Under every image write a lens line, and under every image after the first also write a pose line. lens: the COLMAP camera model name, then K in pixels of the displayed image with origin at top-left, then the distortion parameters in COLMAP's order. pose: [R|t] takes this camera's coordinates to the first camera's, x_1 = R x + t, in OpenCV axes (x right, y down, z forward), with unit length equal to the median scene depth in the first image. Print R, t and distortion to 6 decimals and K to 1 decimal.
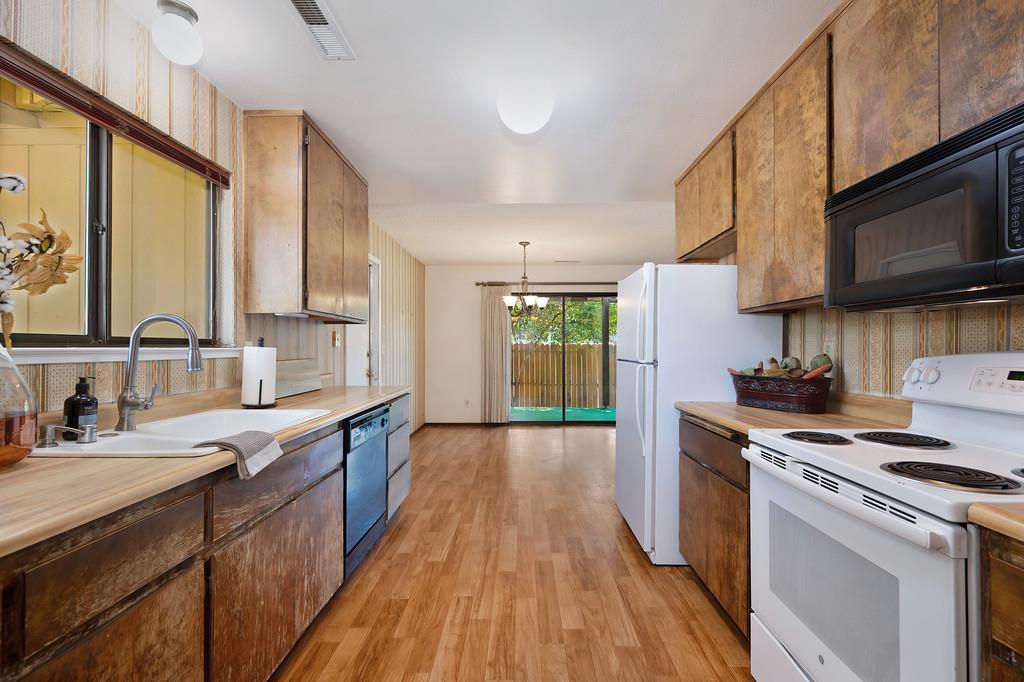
lens RADIAL K [[446.7, 0, 514.7], [0, 446.7, 344.6], [0, 0, 1]] dist [0.002192, 0.000155]
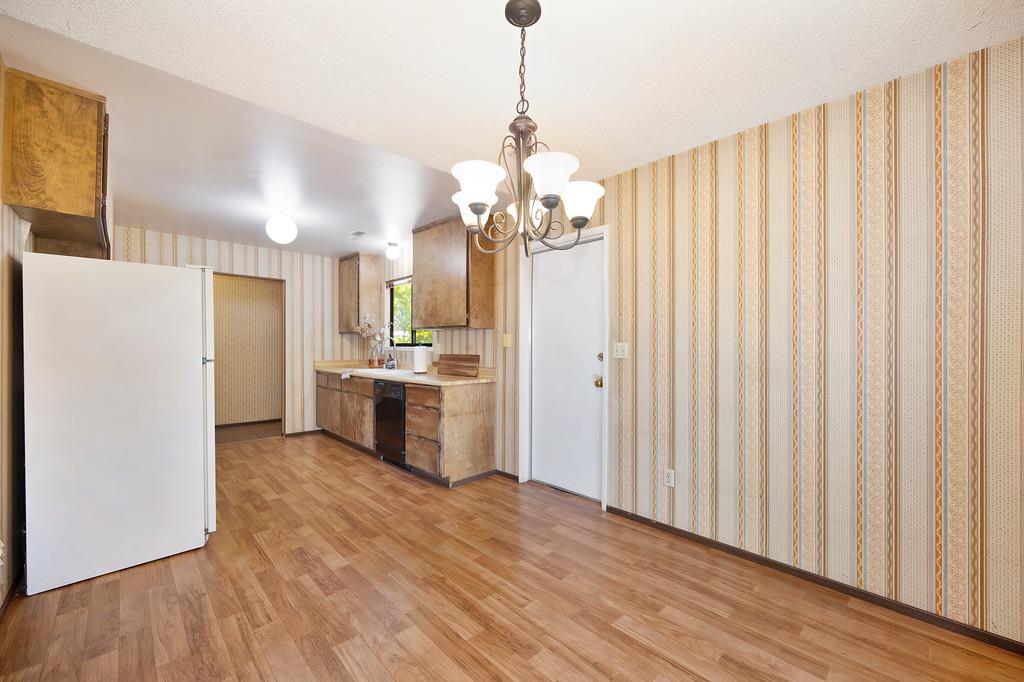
lens RADIAL K [[409.1, 0, 510.8], [0, 409.1, 343.3], [0, 0, 1]] dist [0.003764, -0.000232]
pose [[-0.717462, -0.005000, -0.696580, 0.192146], [0.002614, 0.999948, -0.009869, 0.004707], [0.696593, -0.008902, -0.717411, 1.018387]]
